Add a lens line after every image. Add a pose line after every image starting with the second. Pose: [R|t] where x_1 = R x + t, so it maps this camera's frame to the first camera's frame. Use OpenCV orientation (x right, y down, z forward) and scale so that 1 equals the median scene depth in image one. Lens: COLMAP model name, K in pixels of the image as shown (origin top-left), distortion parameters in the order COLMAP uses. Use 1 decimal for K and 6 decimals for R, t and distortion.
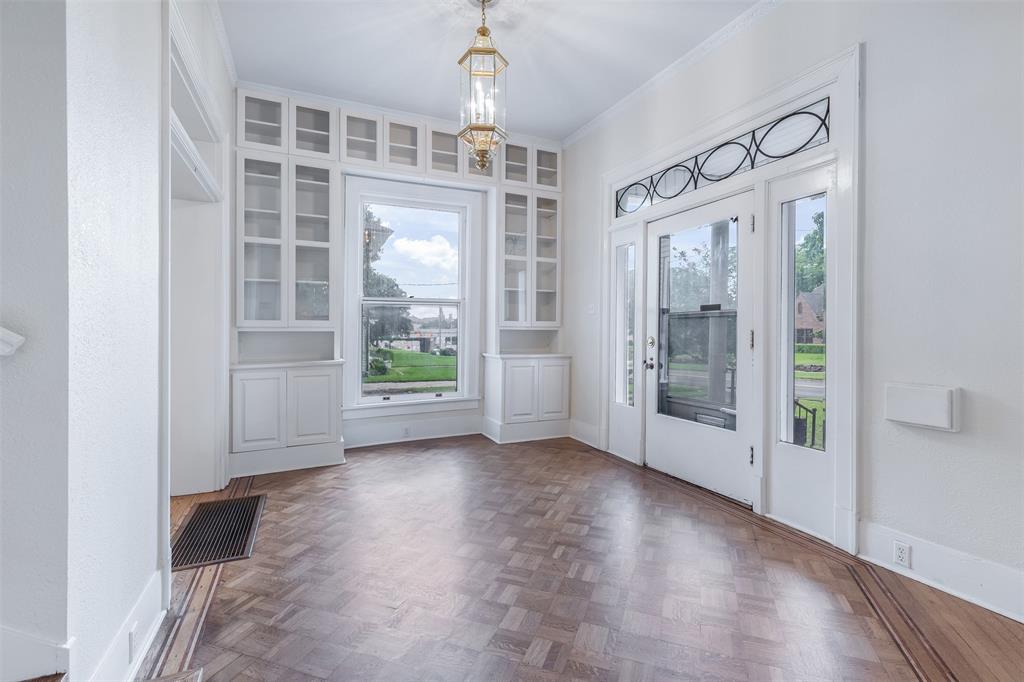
lens RADIAL K [[467.6, 0, 512.7], [0, 467.6, 337.1], [0, 0, 1]] dist [0.003821, -0.001513]
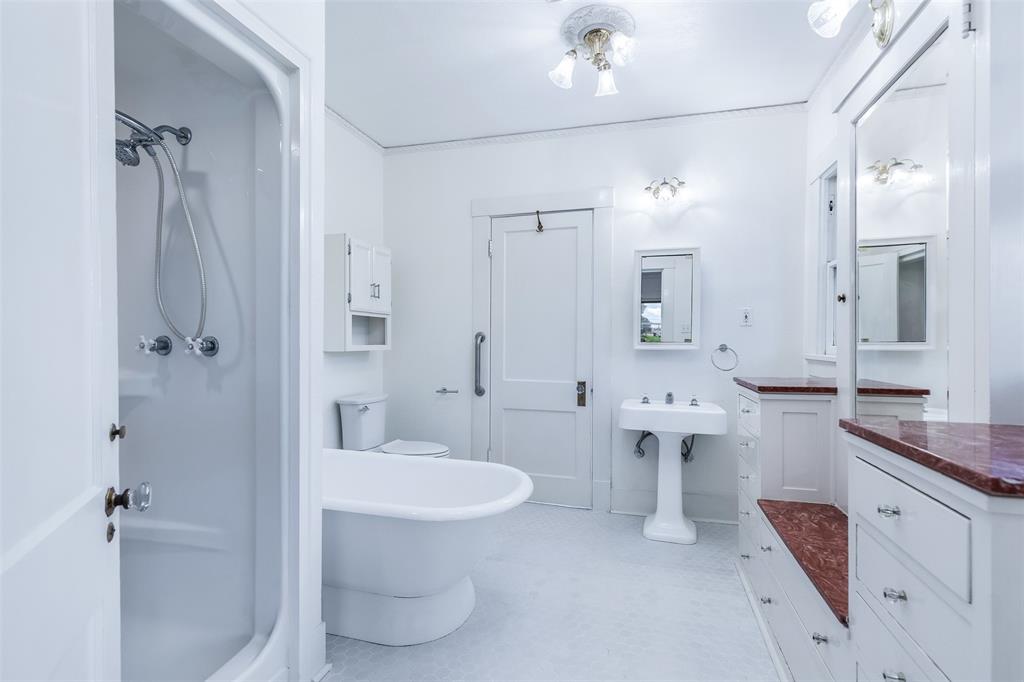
lens RADIAL K [[467.6, 0, 512.1], [0, 467.6, 338.1], [0, 0, 1]] dist [0.003821, -0.001513]
pose [[0.763454, 0.002607, -0.645857, 1.464248], [-0.004954, 0.999986, -0.001820, 0.061599], [0.645843, 0.004589, 0.763456, -2.838798]]
